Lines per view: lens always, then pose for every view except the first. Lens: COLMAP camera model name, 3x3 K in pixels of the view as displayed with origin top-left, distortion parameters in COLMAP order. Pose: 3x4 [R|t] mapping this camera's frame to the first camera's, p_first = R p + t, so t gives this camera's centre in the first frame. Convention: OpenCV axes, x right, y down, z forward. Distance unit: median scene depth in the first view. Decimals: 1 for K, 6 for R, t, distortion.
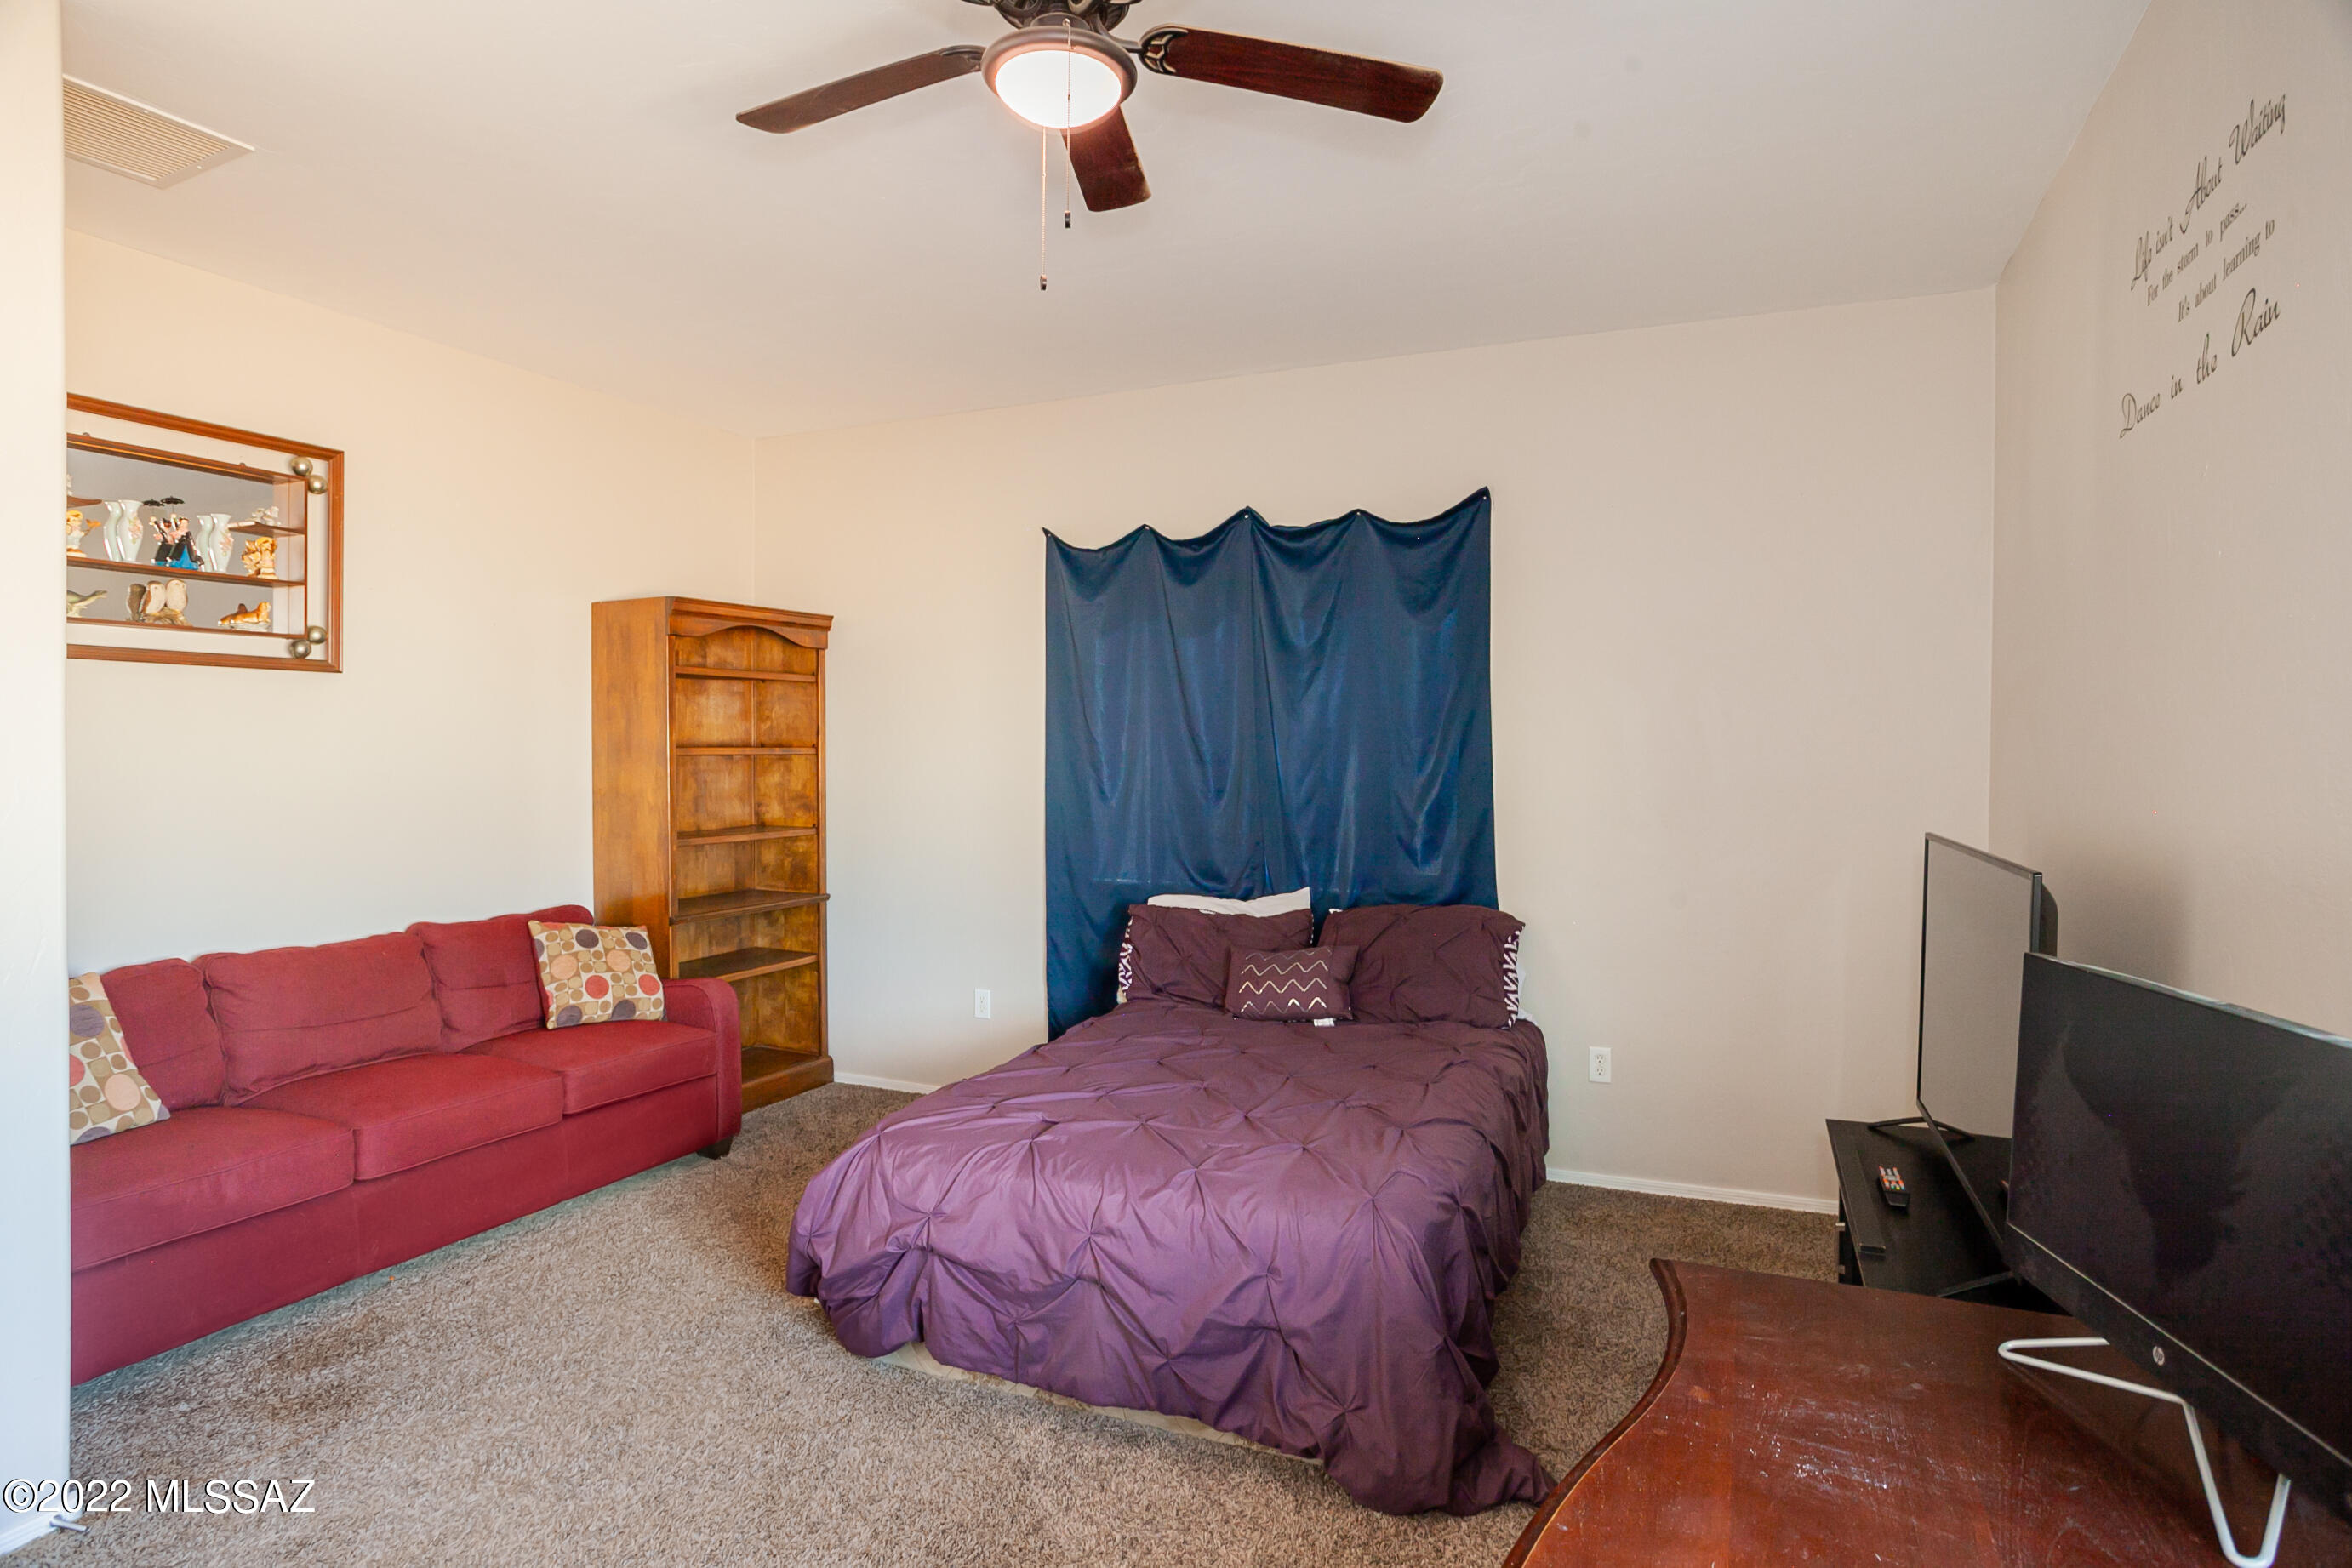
lens RADIAL K [[1301.0, 0, 1169.0], [0, 1301.0, 771.5], [0, 0, 1]] dist [-0.052978, 0.030732]
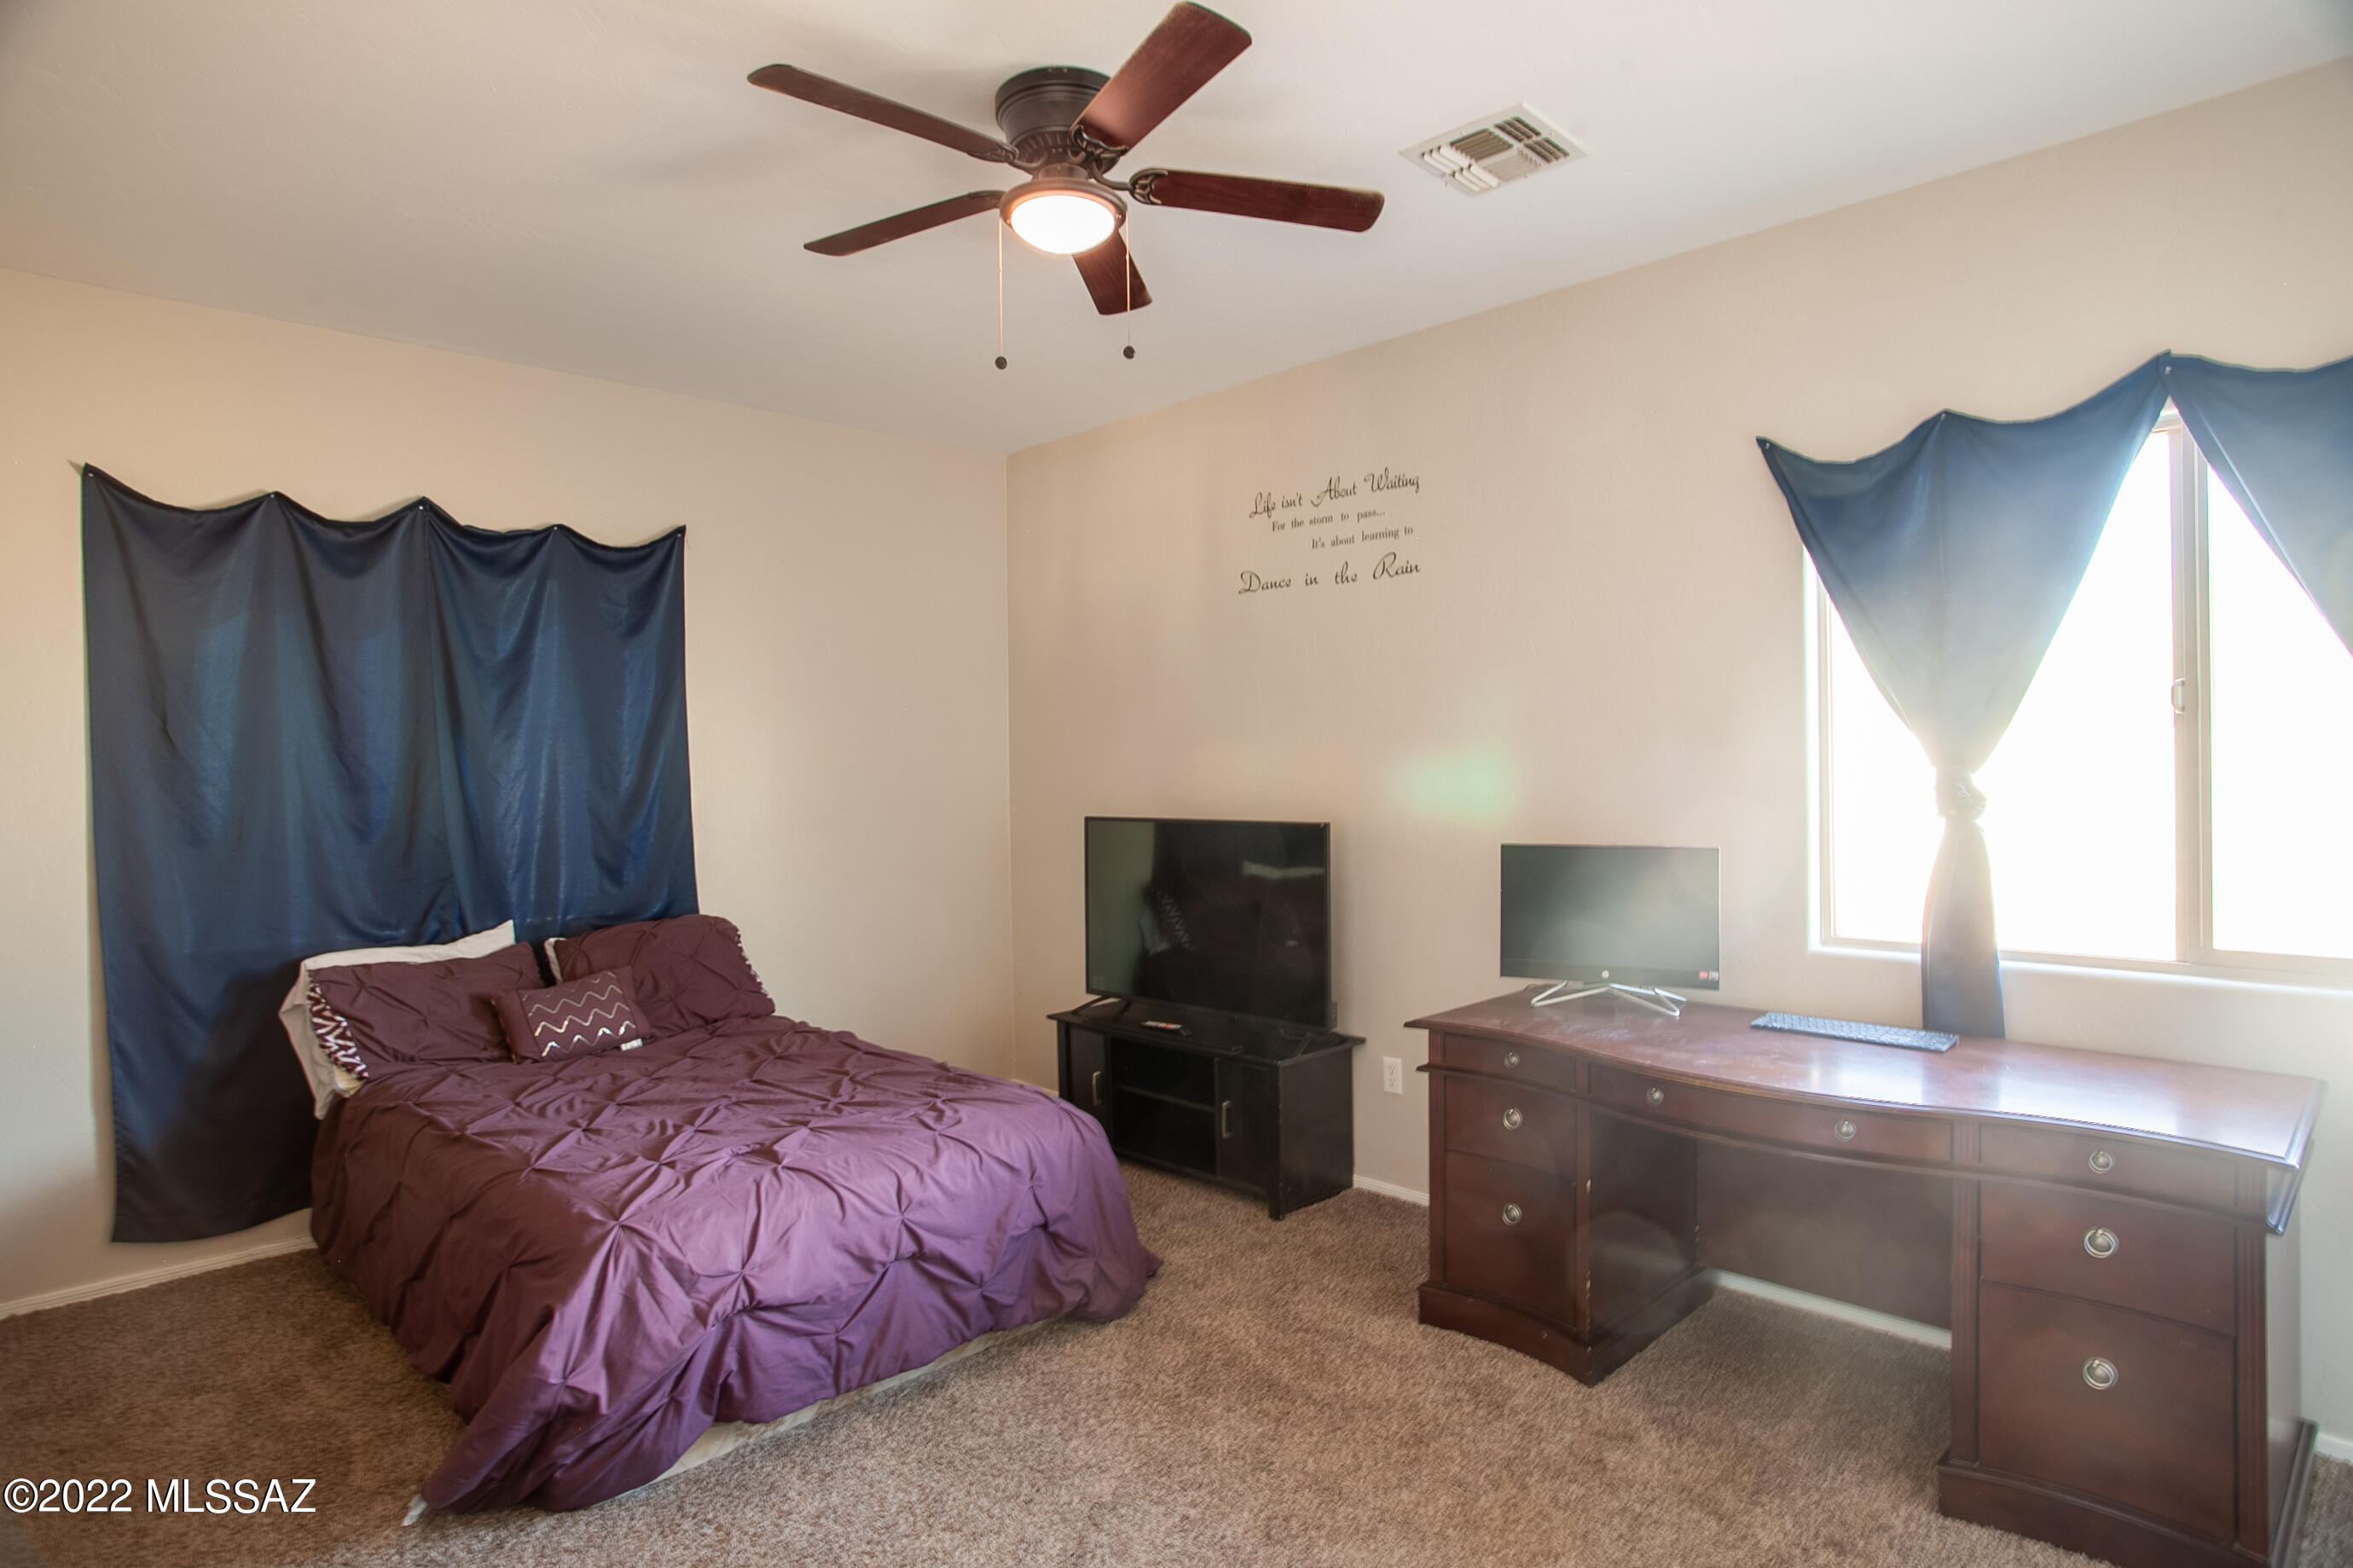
lens RADIAL K [[1301.5, 0, 1142.1], [0, 1301.5, 777.0], [0, 0, 1]] dist [-0.052978, 0.030732]
pose [[0.365174, -0.014021, 0.930834, -0.617335], [0.029118, 0.999569, 0.003633, -0.003853], [-0.930484, 0.025777, 0.365425, 0.255783]]
